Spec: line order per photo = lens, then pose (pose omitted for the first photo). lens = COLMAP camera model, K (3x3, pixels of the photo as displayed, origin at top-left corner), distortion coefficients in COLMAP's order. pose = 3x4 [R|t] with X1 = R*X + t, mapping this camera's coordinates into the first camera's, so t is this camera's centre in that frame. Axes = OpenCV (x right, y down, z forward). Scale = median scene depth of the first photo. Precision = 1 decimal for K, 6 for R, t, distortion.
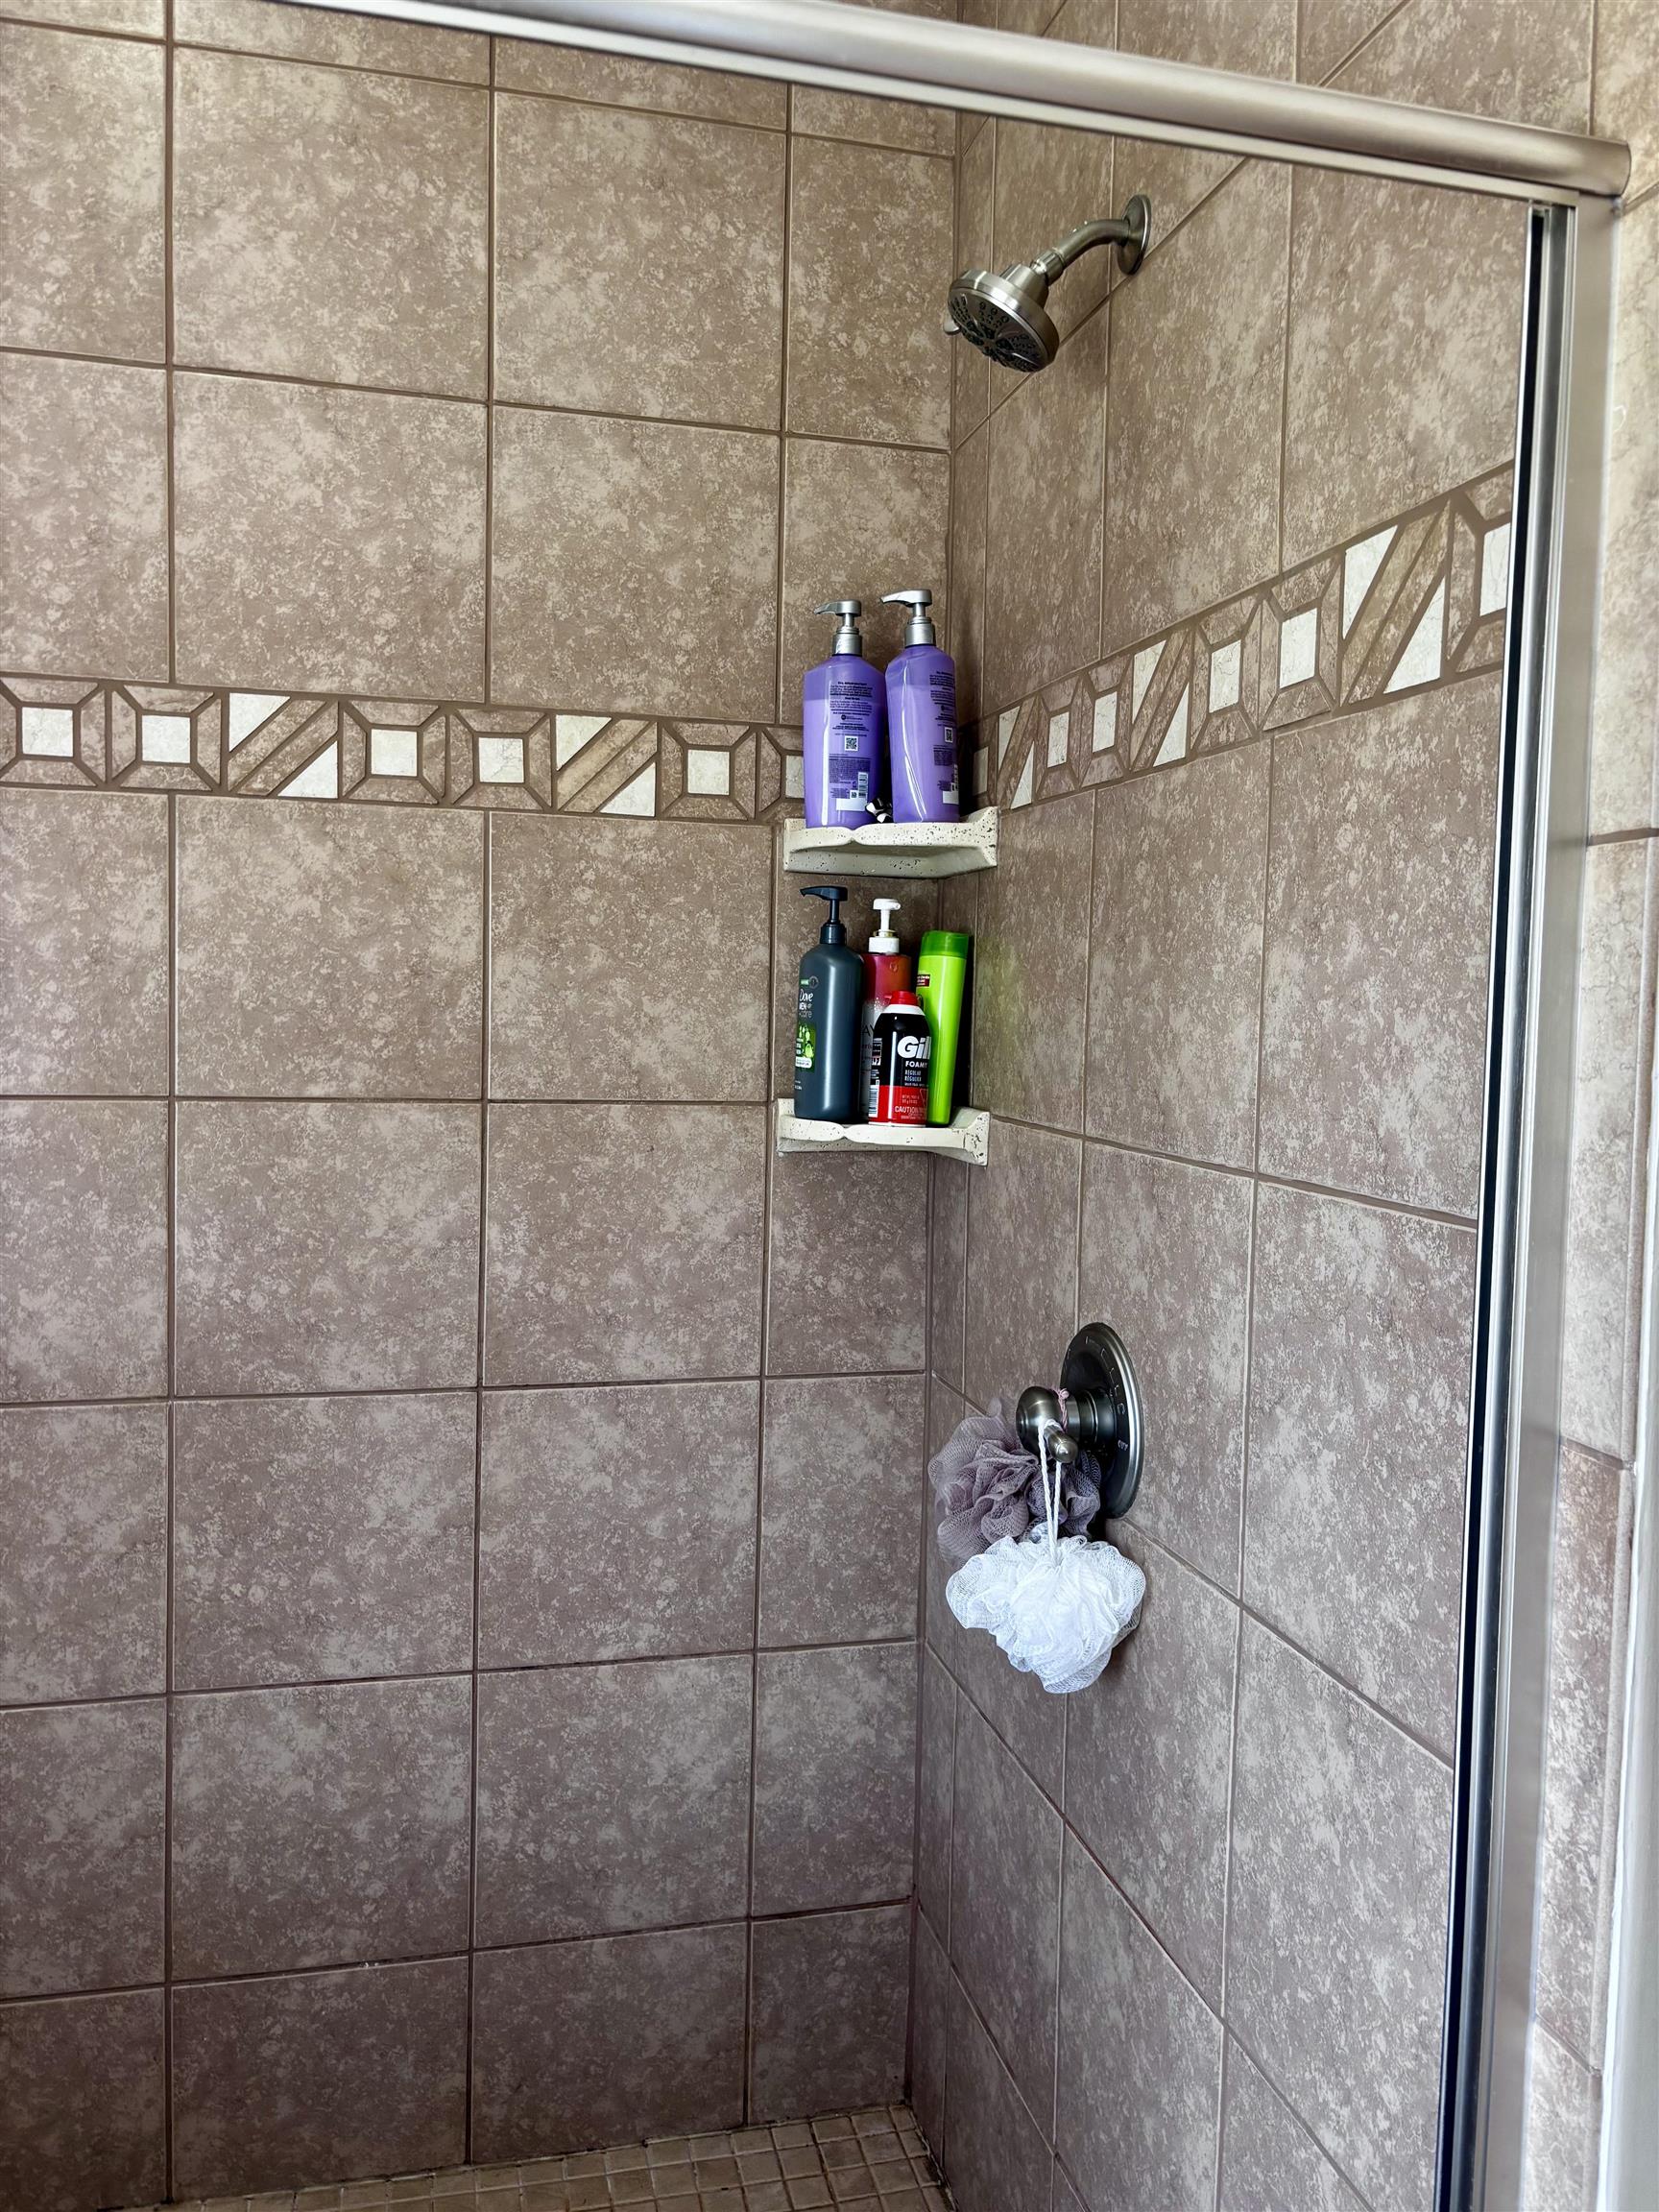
lens RADIAL K [[1632.7, 0, 829.5], [0, 1632.7, 1106.0], [0, 0, 1]] dist [0.008449, 0.000770]
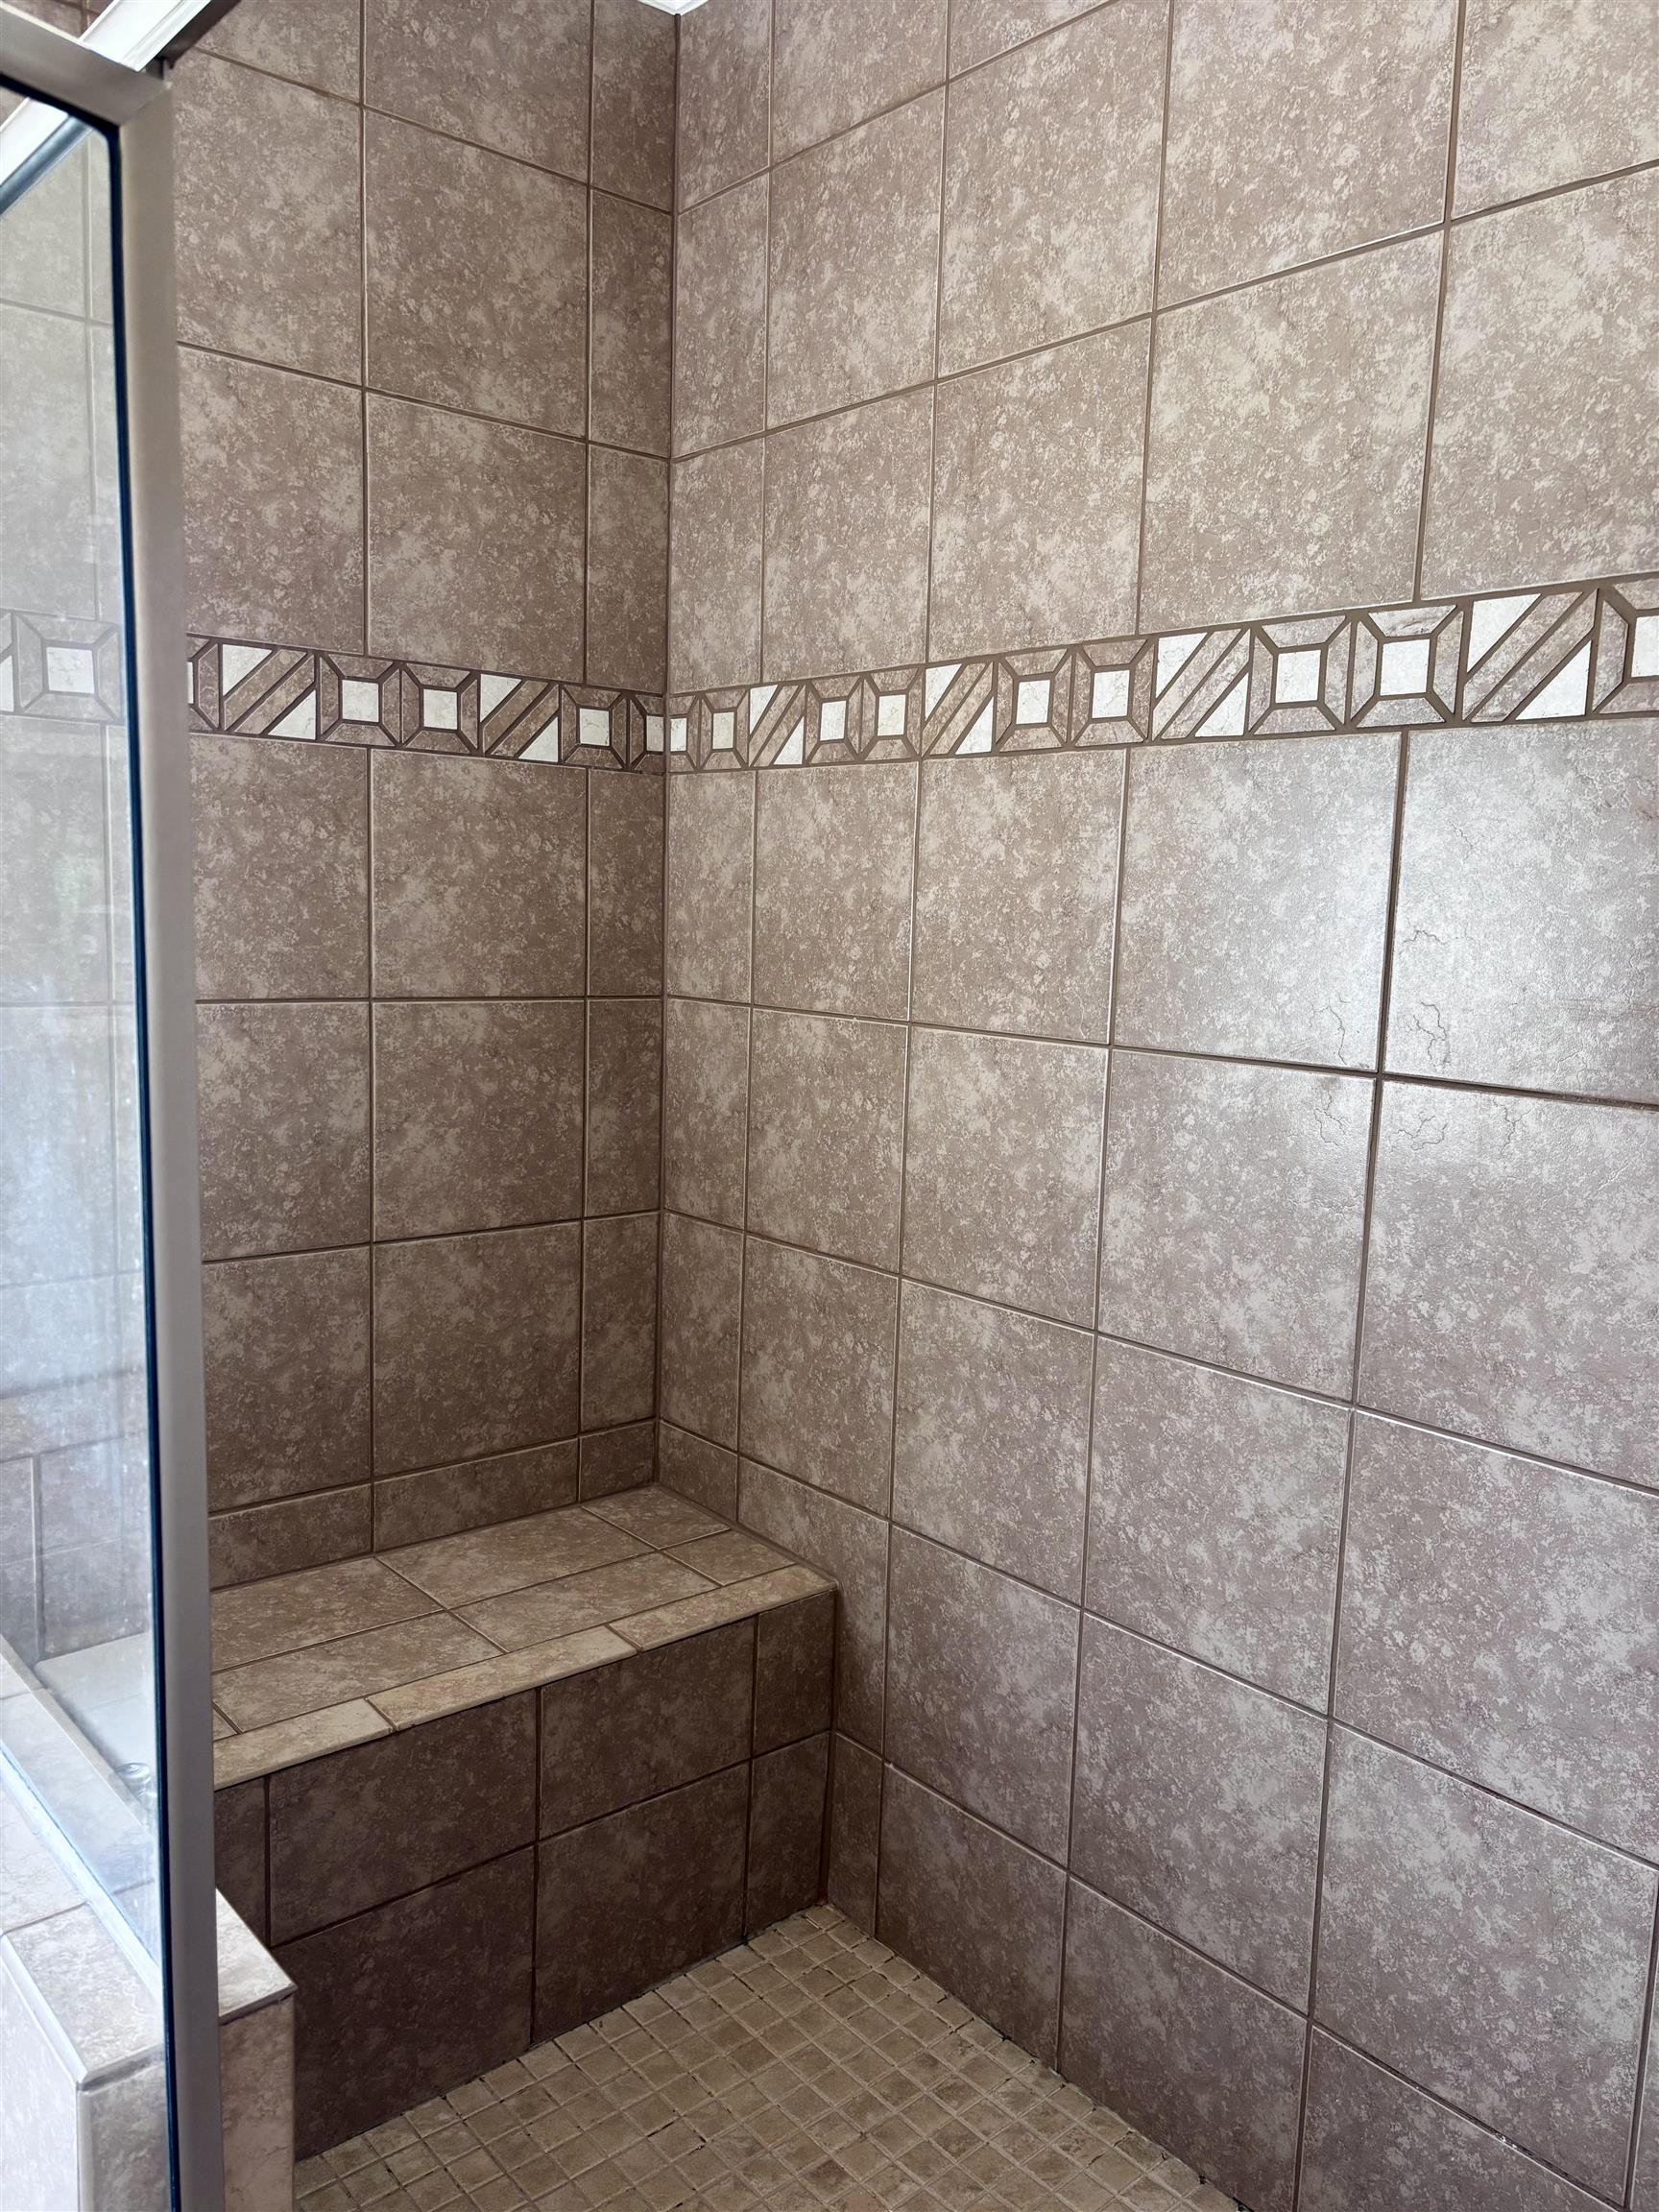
lens RADIAL K [[1668.9, 0, 829.5], [0, 1668.9, 1106.0], [0, 0, 1]] dist [0.035894, -0.038920]
pose [[0.464985, 0.106183, -0.878928, 0.262924], [-0.067825, 0.994136, 0.084220, -0.044802], [0.882717, 0.020452, 0.469460, 0.305401]]
